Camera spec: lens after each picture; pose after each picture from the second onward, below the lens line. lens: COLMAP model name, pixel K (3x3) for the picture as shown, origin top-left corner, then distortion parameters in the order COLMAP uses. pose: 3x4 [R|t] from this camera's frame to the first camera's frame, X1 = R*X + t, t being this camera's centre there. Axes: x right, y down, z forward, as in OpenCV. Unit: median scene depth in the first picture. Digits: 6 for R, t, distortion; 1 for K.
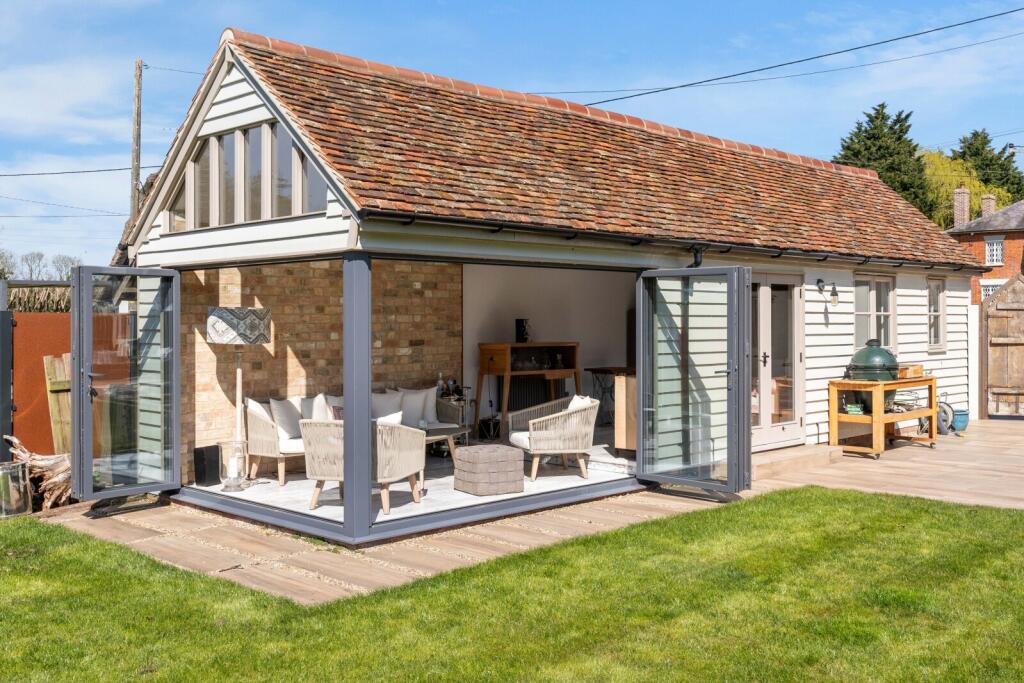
lens RADIAL K [[992.5, 0, 512.0], [0, 992.5, 341.5], [0, 0, 1]] dist [0.015329, 0.022567]
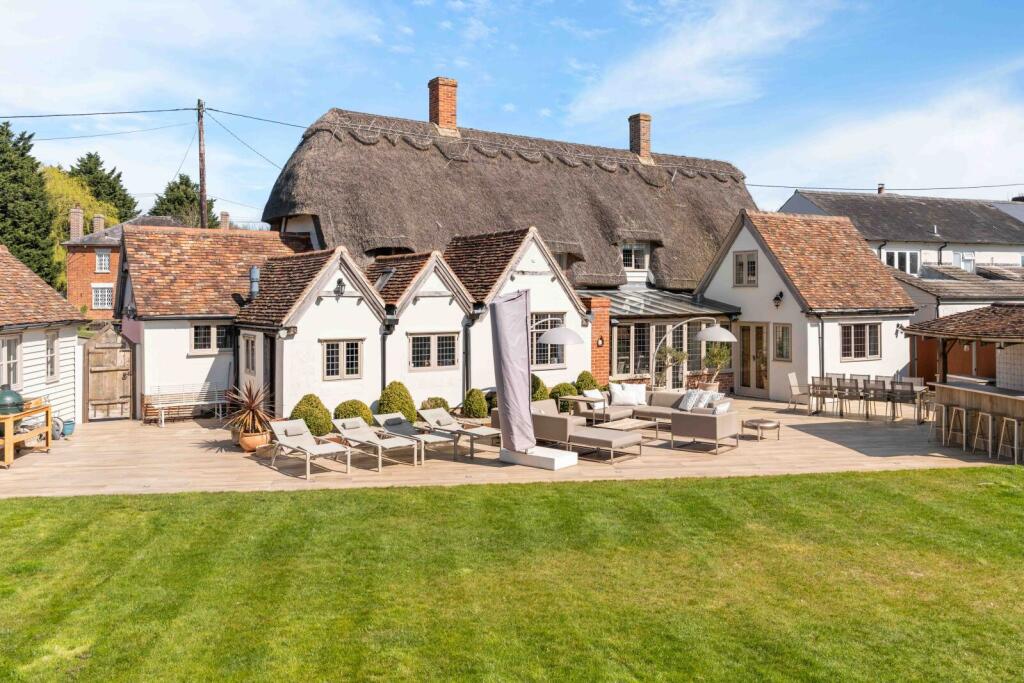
lens RADIAL K [[792.9, 0, 512.3], [0, 792.9, 311.3], [0, 0, 1]] dist [-0.002259, -0.007171]
pose [[0.600453, 0.013815, 0.799541, -0.099832], [0.001824, 0.999824, -0.018646, -0.074643], [-0.799658, 0.012655, 0.600322, -0.242457]]
